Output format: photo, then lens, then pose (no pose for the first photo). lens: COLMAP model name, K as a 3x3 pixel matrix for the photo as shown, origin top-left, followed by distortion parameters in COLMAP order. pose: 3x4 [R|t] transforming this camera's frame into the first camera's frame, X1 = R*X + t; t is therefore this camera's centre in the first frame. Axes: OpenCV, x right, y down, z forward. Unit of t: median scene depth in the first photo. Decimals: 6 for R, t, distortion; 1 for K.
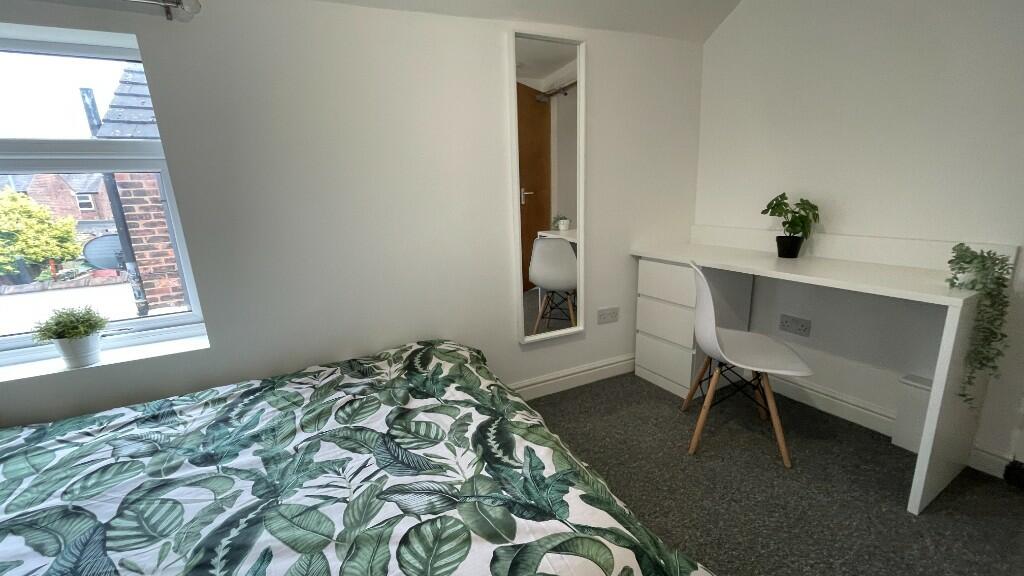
lens RADIAL K [[413.1, 0, 514.9], [0, 413.1, 291.3], [0, 0, 1]] dist [-0.005183, 0.002456]
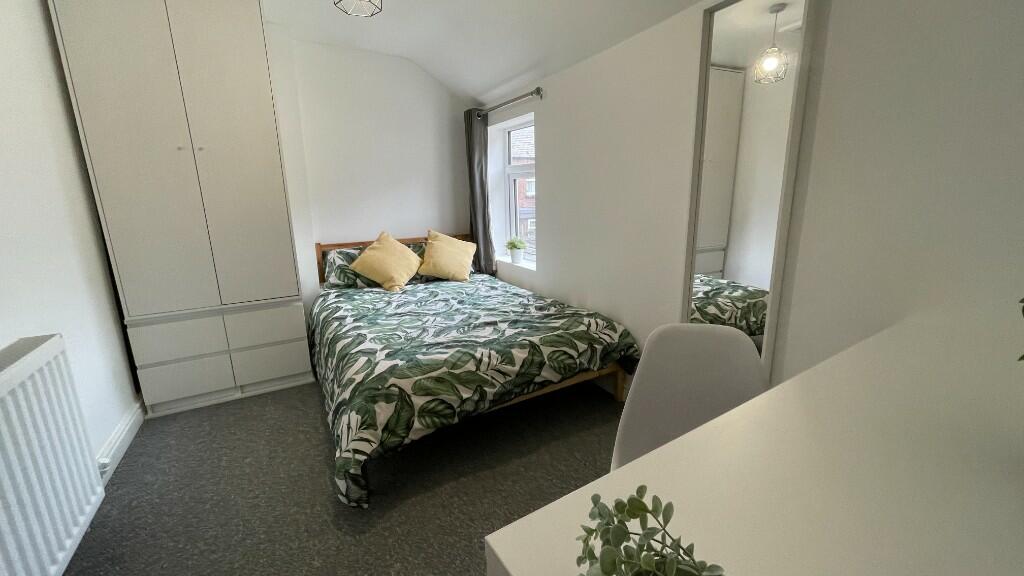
lens RADIAL K [[413.1, 0, 523.3], [0, 413.1, 289.0], [0, 0, 1]] dist [-0.005183, 0.002456]
pose [[0.055438, 0.269107, -0.961513, 1.514811], [-0.220322, 0.942554, 0.251097, -0.337353], [0.973850, 0.197923, 0.111543, 1.018708]]
